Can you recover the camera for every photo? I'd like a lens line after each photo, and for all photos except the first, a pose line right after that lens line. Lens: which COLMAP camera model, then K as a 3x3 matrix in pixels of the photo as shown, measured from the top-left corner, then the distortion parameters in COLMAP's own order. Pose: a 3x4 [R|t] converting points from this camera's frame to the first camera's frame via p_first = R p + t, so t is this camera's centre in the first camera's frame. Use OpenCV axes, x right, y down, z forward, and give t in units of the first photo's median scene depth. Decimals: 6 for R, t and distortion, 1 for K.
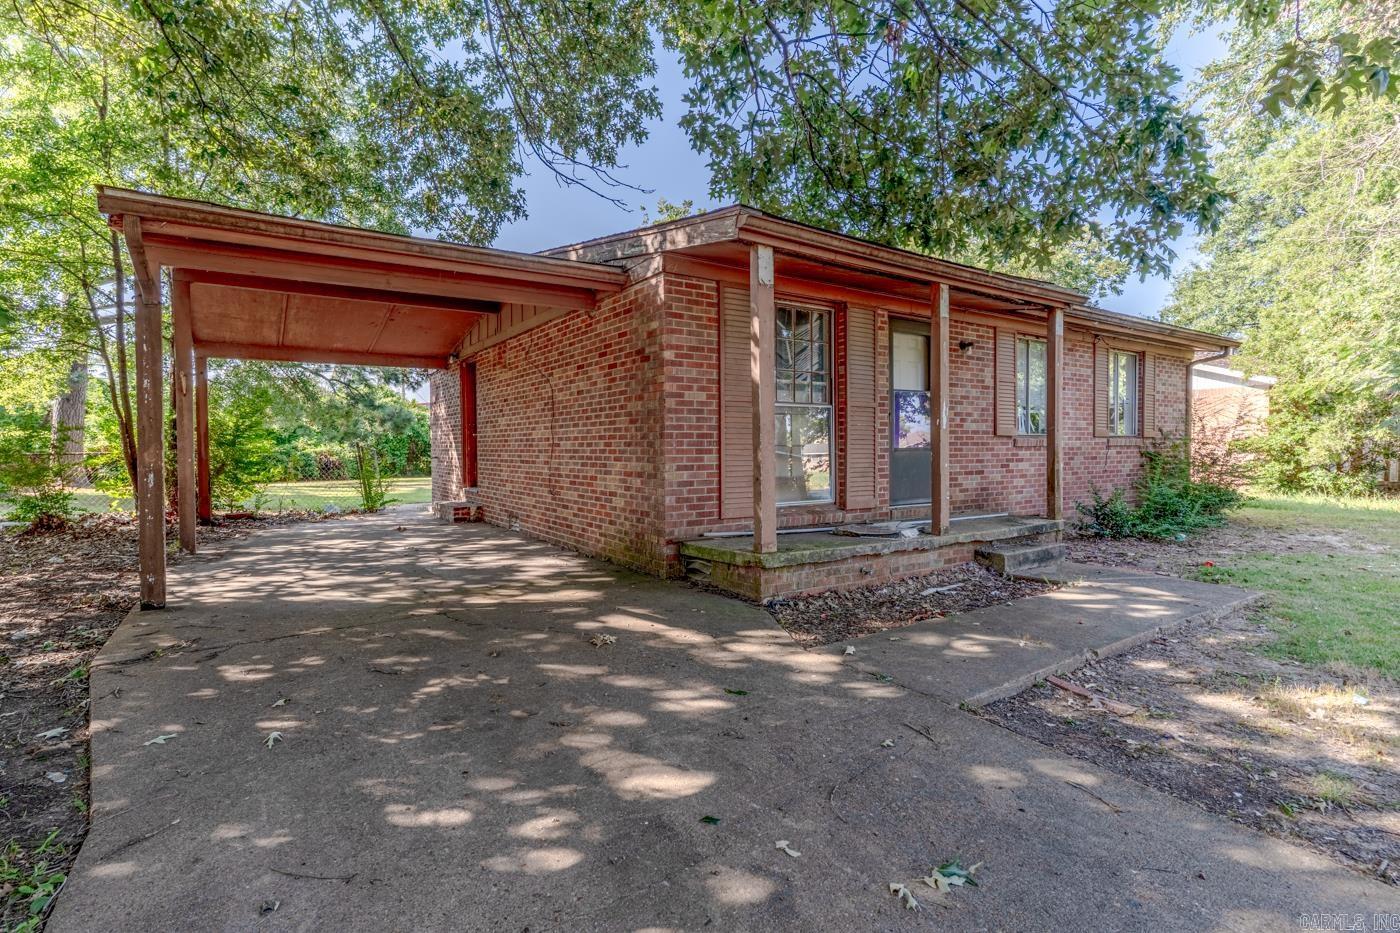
lens RADIAL K [[676.4, 0, 698.4], [0, 676.4, 462.8], [0, 0, 1]] dist [-0.001154, 0.002381]
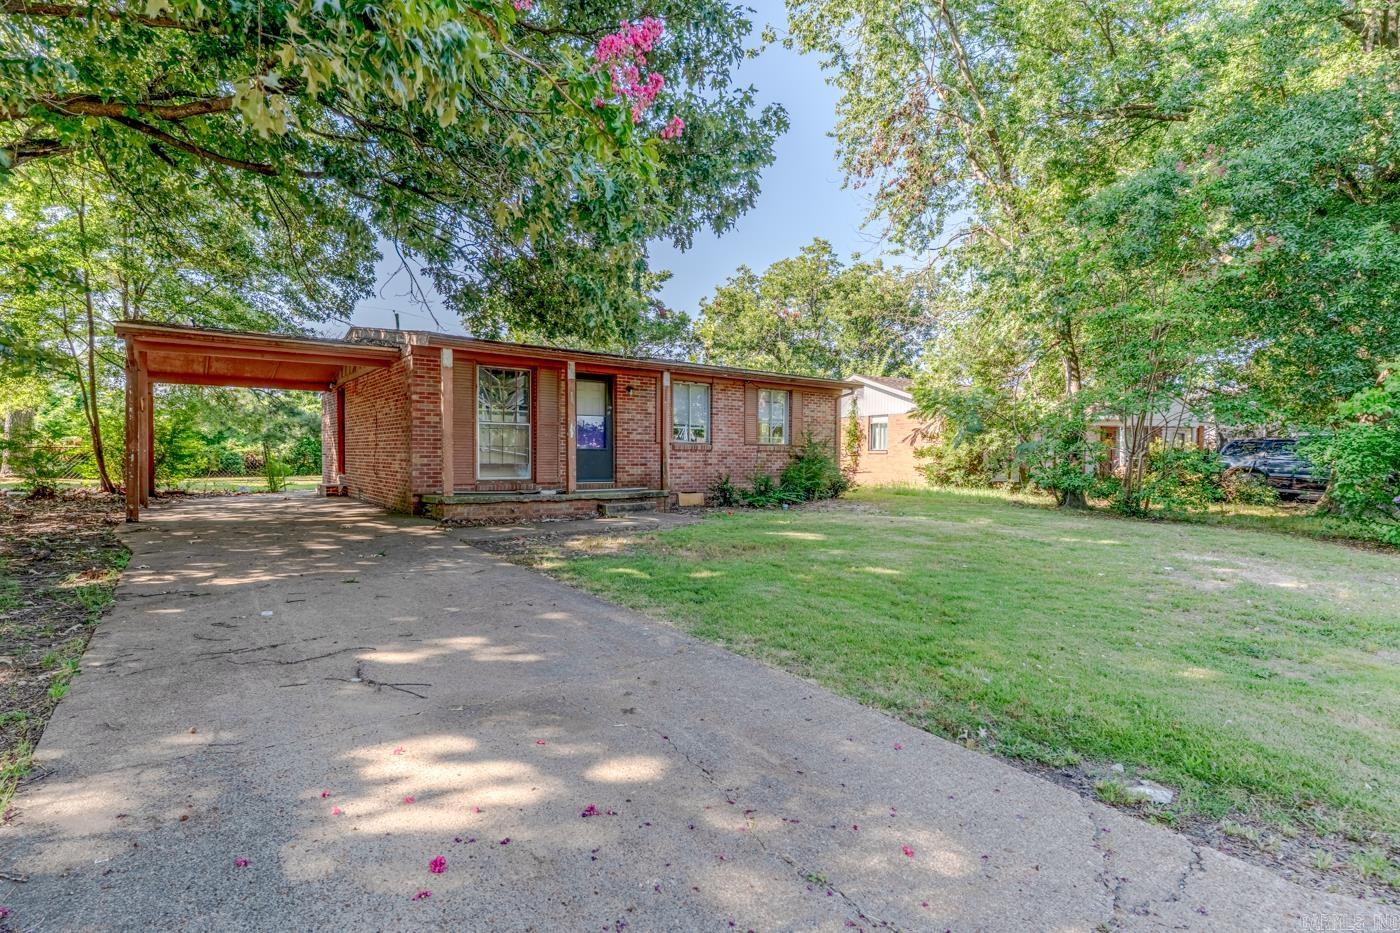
lens RADIAL K [[676.4, 0, 700.0], [0, 676.4, 467.7], [0, 0, 1]] dist [-0.001154, 0.002381]
pose [[0.997487, 0.010622, 0.070044, 0.376758], [-0.010369, 0.999938, -0.003981, 0.023435], [-0.070082, 0.003245, 0.997536, -0.579827]]
